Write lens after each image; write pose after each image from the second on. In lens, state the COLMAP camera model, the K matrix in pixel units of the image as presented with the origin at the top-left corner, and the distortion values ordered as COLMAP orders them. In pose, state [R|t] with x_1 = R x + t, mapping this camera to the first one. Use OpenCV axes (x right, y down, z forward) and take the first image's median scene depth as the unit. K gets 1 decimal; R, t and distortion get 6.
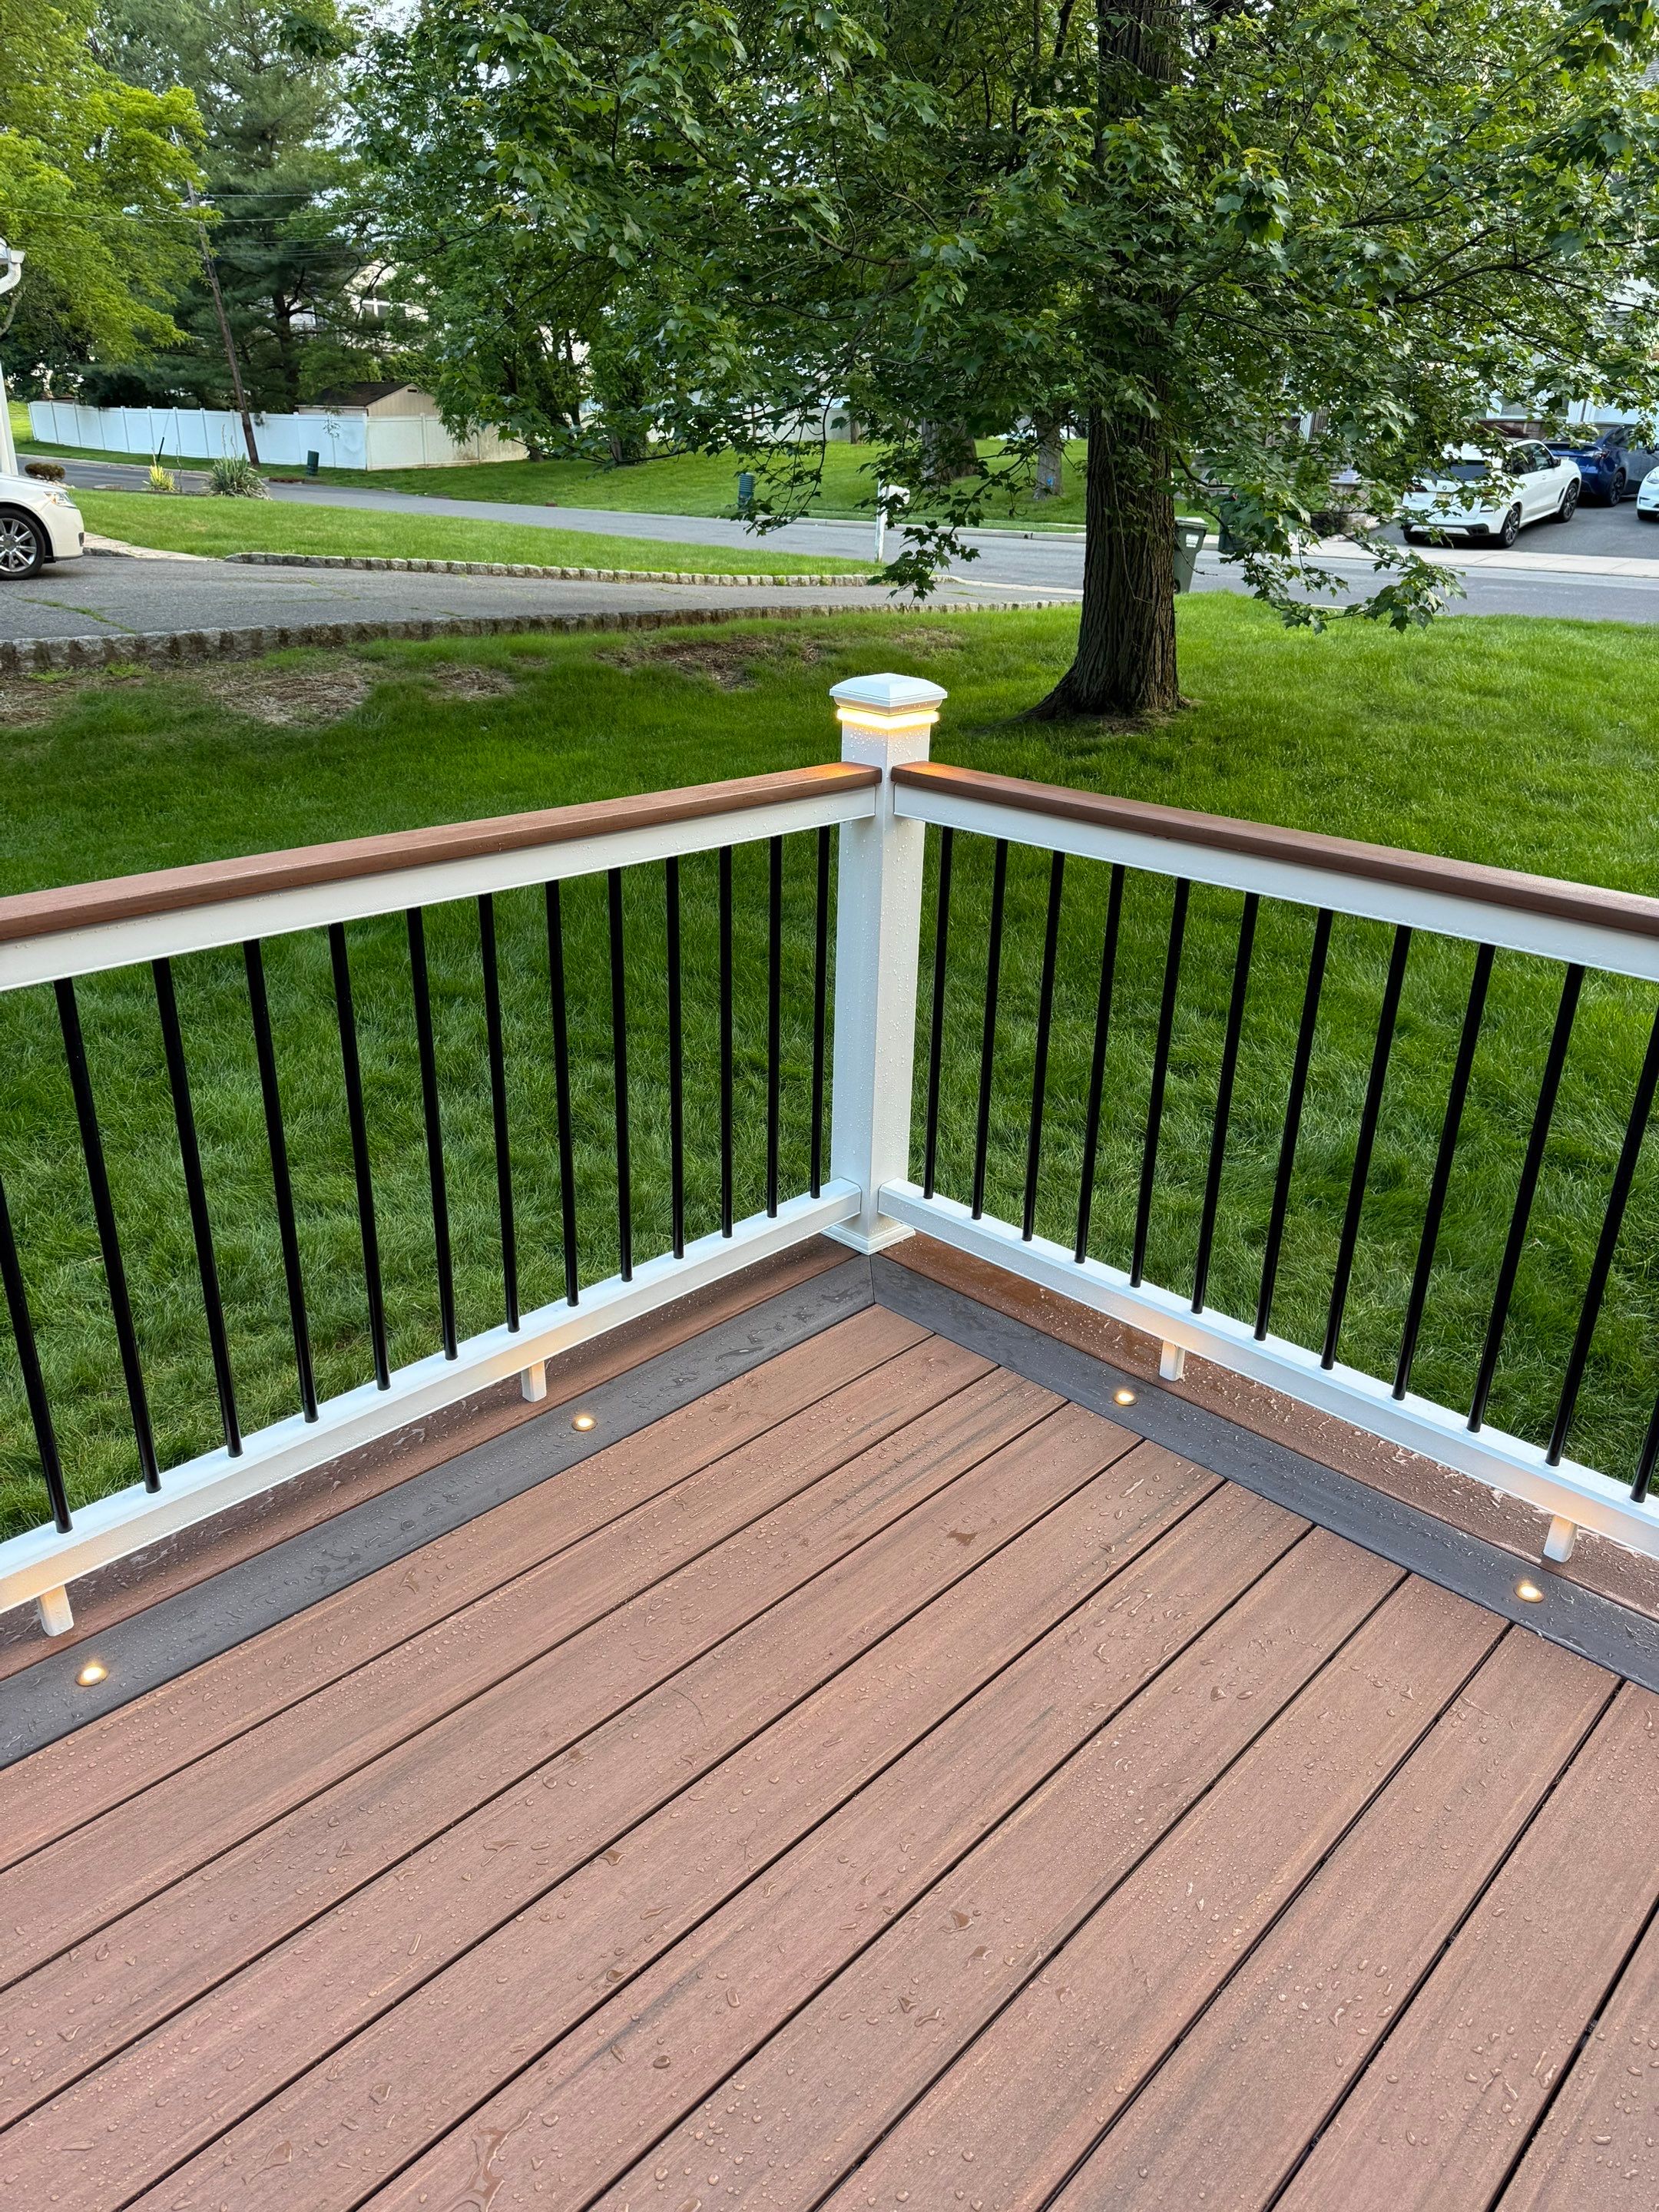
lens RADIAL K [[1562.4, 0, 835.3], [0, 1562.4, 1120.2], [0, 0, 1]] dist [0.024467, -0.026907]
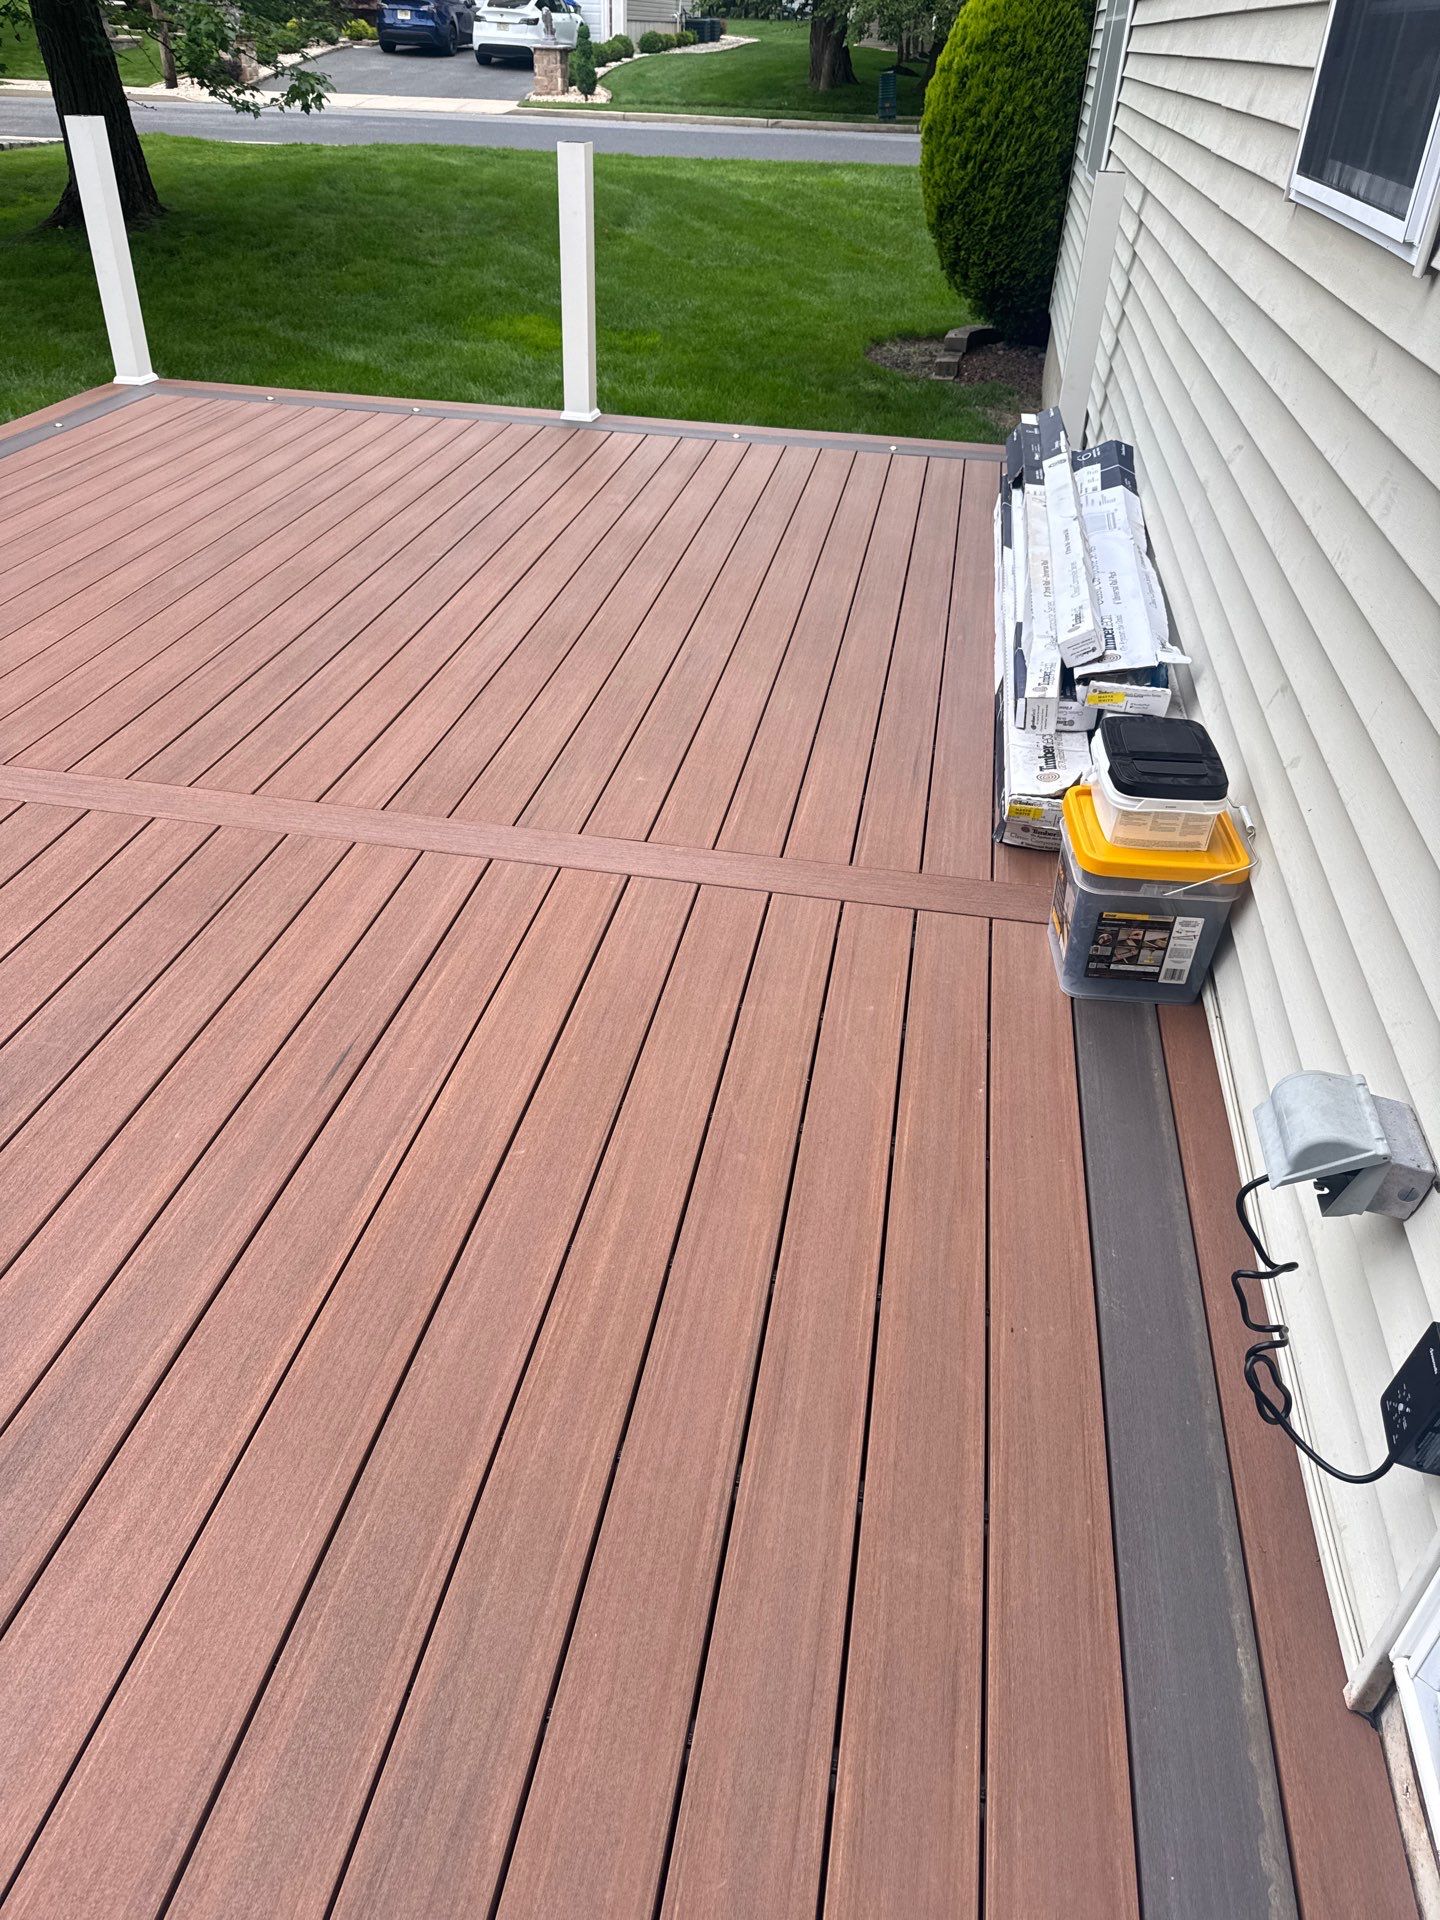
lens RADIAL K [[1356.1, 0, 725.0], [0, 1356.1, 972.3], [0, 0, 1]] dist [0.024467, -0.026907]
pose [[0.833154, -0.315707, 0.454074, -0.064952], [0.211458, 0.940515, 0.265926, 0.080218], [-0.511018, -0.125540, 0.850353, -0.181867]]
